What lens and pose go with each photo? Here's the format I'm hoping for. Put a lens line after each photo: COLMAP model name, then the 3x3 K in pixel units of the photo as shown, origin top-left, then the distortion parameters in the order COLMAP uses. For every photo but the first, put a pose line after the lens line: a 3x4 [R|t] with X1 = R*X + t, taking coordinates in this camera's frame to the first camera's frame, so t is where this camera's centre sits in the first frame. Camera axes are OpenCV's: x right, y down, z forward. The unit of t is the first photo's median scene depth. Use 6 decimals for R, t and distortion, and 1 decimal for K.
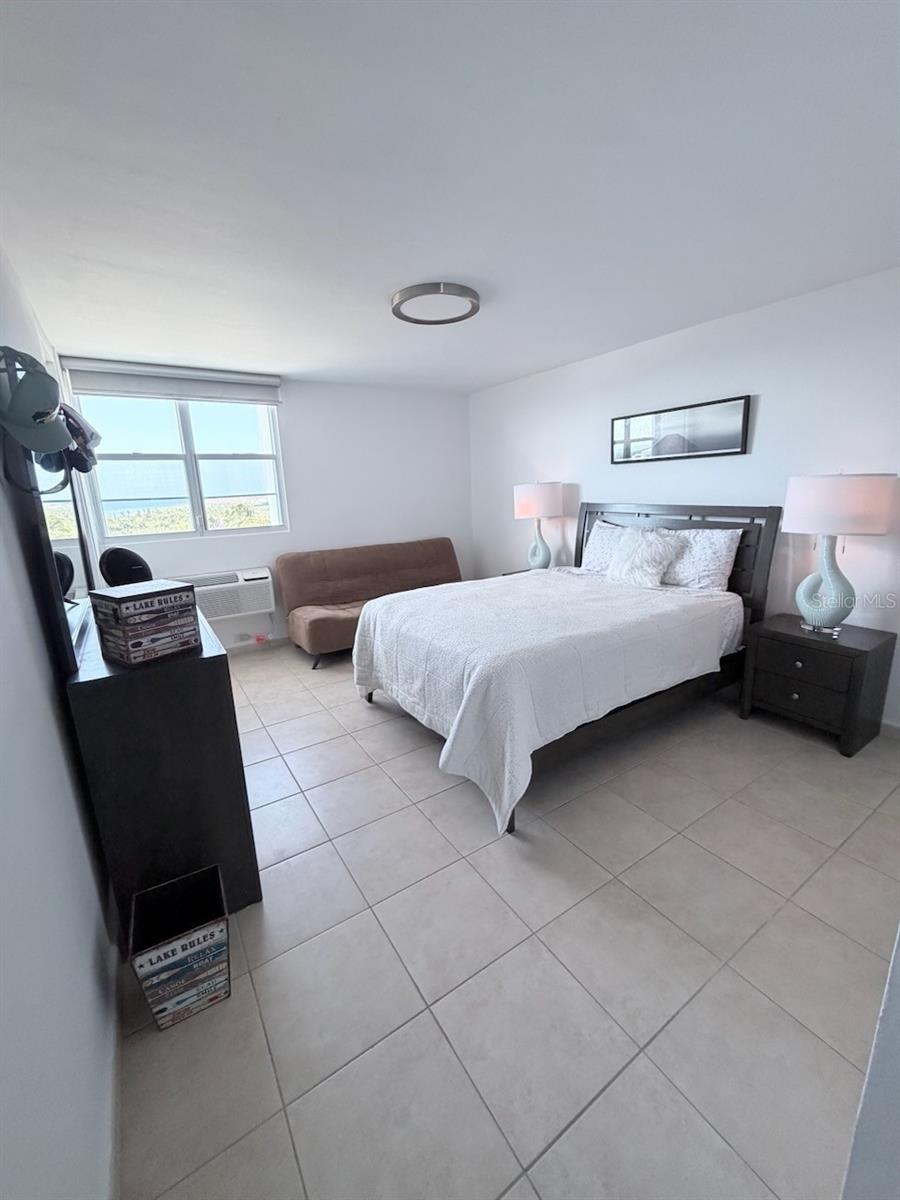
lens RADIAL K [[472.0, 0, 450.0], [0, 472.0, 600.0], [0, 0, 1]] dist [-0.011783, 0.000016]
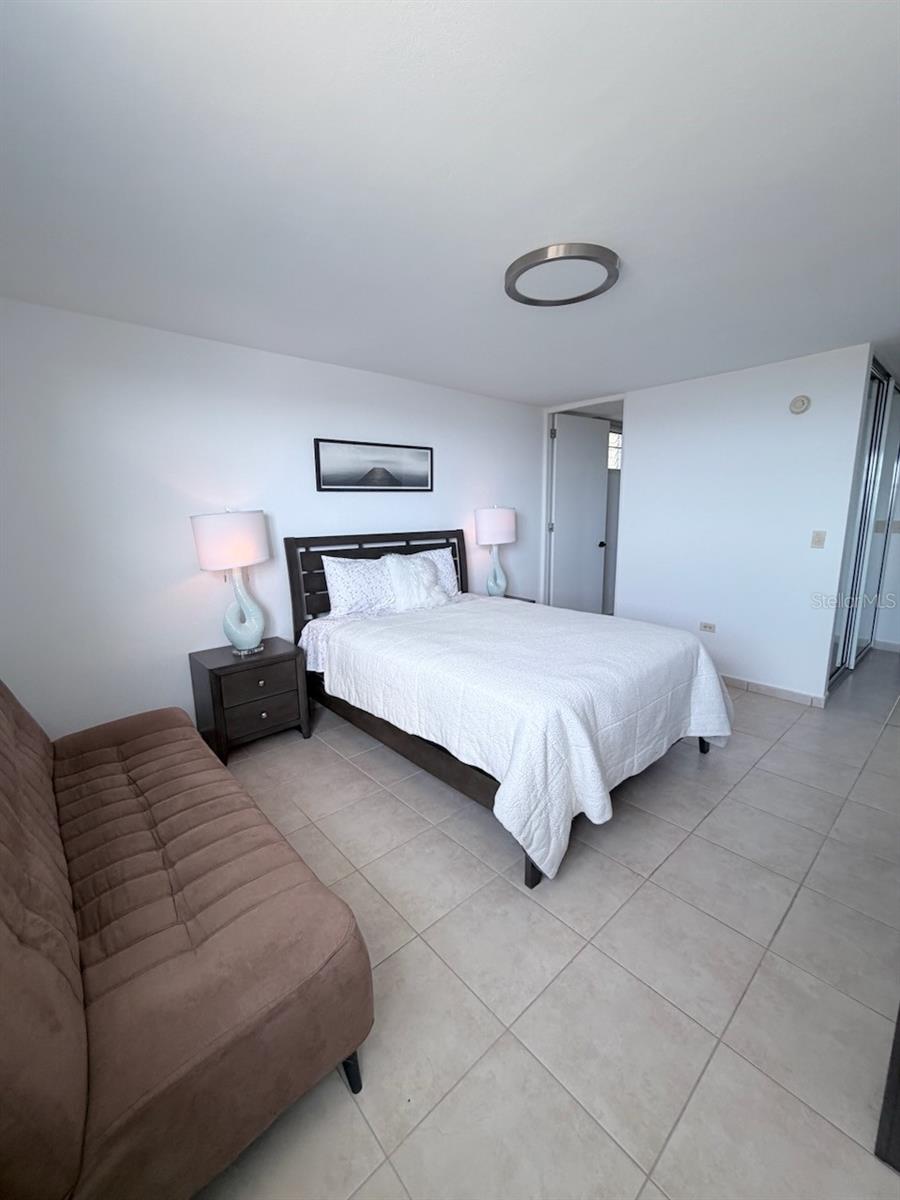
lens RADIAL K [[472.0, 0, 450.0], [0, 472.0, 600.0], [0, 0, 1]] dist [-0.011783, 0.000016]
pose [[-0.157230, -0.157737, 0.974883, -0.619957], [0.247012, 0.949503, 0.193468, -0.228201], [-0.956171, 0.271227, -0.110328, 1.013625]]
